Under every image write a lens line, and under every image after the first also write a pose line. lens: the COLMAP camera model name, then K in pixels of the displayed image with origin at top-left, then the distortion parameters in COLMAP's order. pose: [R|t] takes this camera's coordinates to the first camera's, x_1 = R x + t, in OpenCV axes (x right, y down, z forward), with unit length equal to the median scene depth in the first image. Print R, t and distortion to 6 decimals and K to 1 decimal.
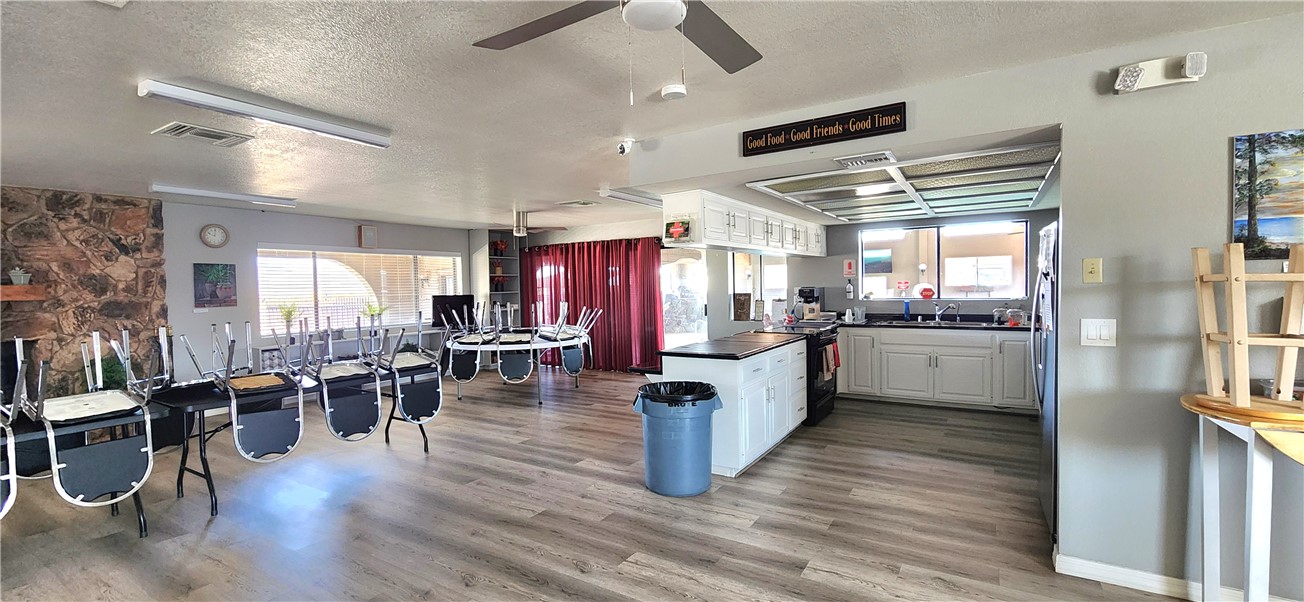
lens RADIAL K [[543.1, 0, 658.8], [0, 543.1, 302.3], [0, 0, 1]] dist [0.000460, 0.000205]
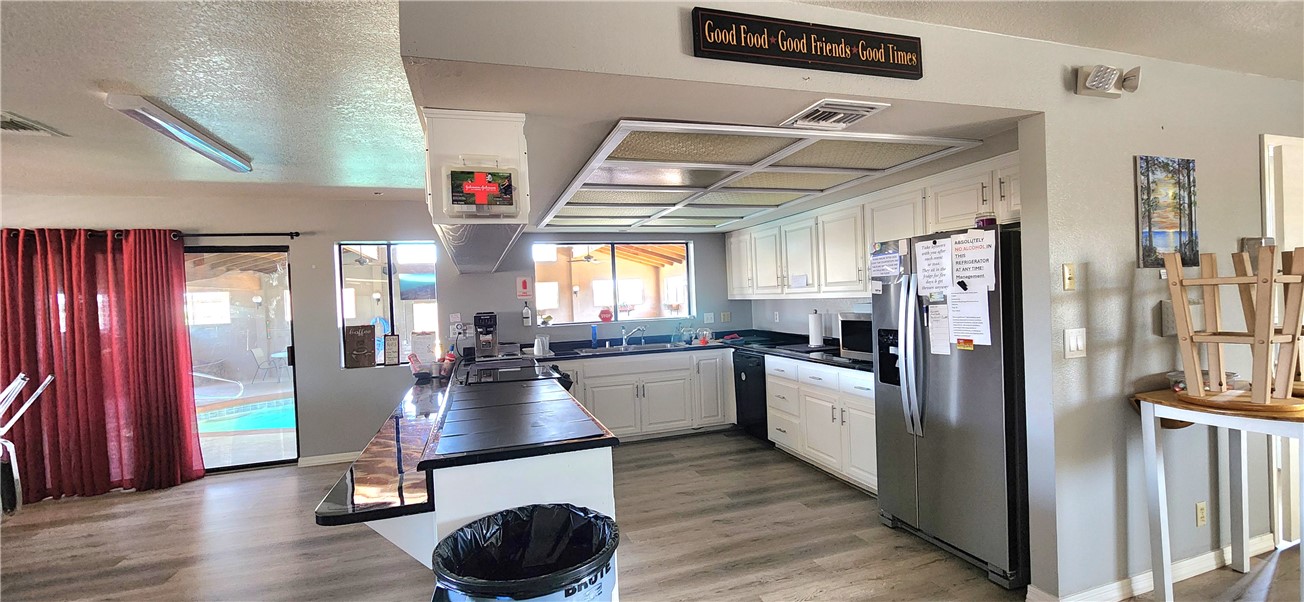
lens RADIAL K [[534.2, 0, 655.4], [0, 534.2, 304.6], [0, 0, 1]] dist [-0.001897, 0.000006]
pose [[0.642307, -0.015172, 0.766297, -0.165646], [0.051689, 0.998385, -0.023559, -0.012249], [-0.764702, 0.054741, 0.642054, 0.449439]]
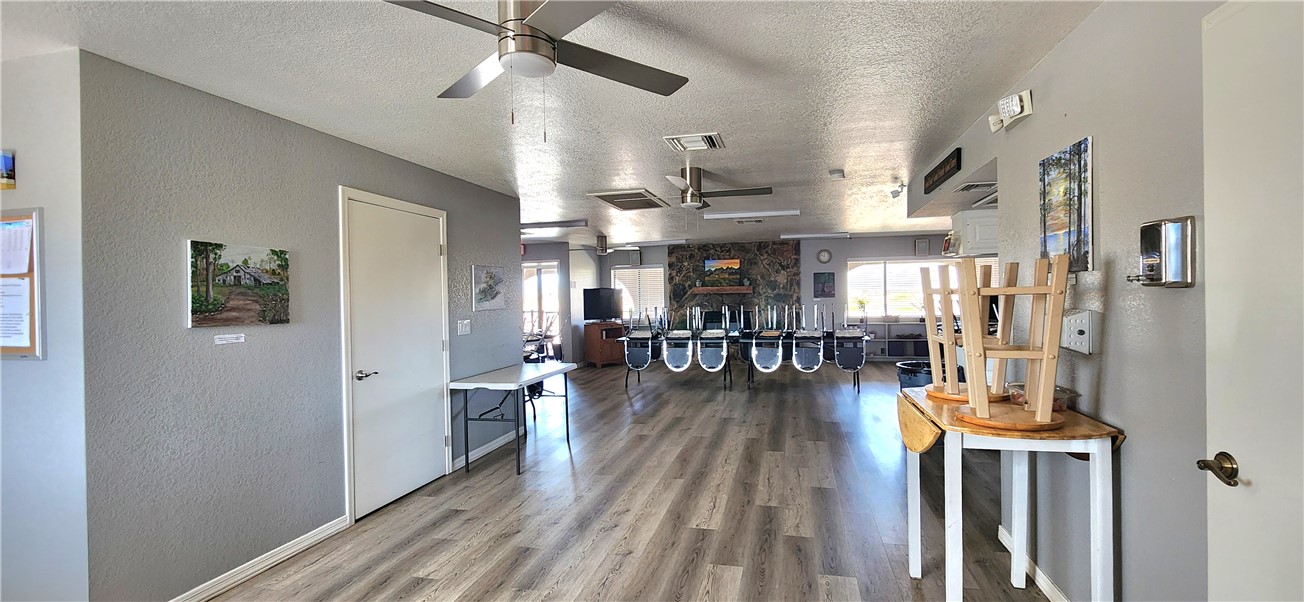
lens RADIAL K [[534.2, 0, 655.4], [0, 534.2, 304.6], [0, 0, 1]] dist [-0.001897, 0.000006]
pose [[0.299565, 0.034772, -0.953442, 0.780893], [-0.018353, 0.999361, 0.030680, -0.014370], [0.953899, 0.008308, 0.300011, -0.025611]]
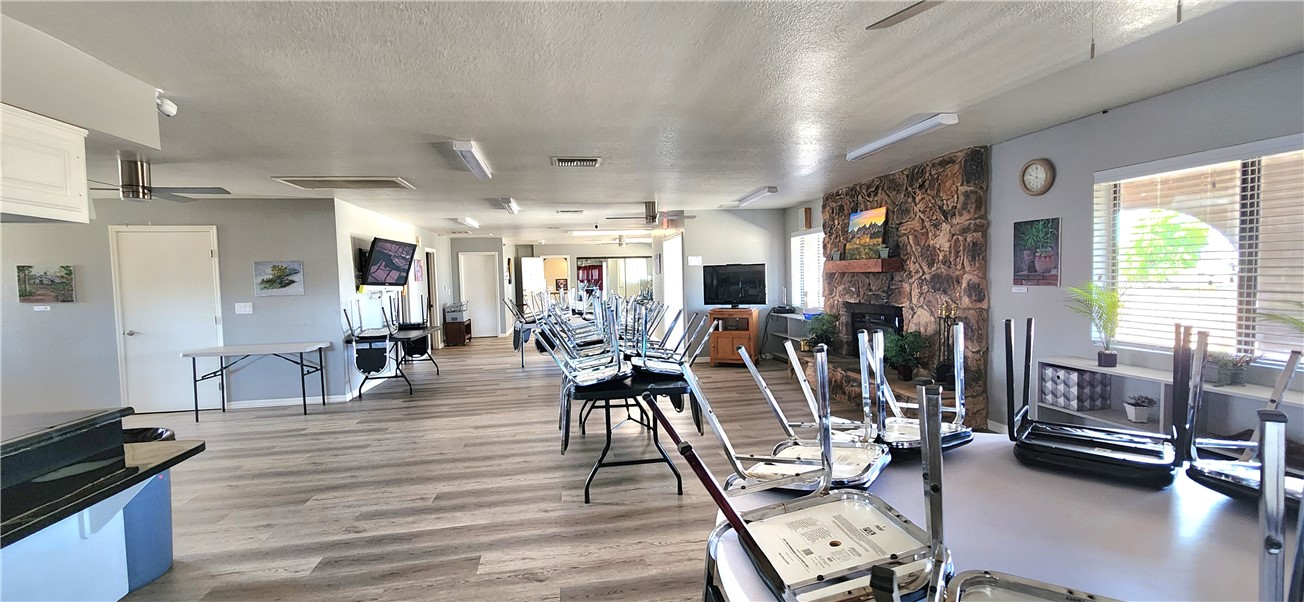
lens RADIAL K [[534.2, 0, 655.4], [0, 534.2, 304.6], [0, 0, 1]] dist [-0.001897, 0.000006]
pose [[-0.745954, 0.077197, -0.661509, -0.043830], [0.019483, 0.995364, 0.094187, -0.046851], [0.665713, 0.057371, -0.743999, 1.429429]]
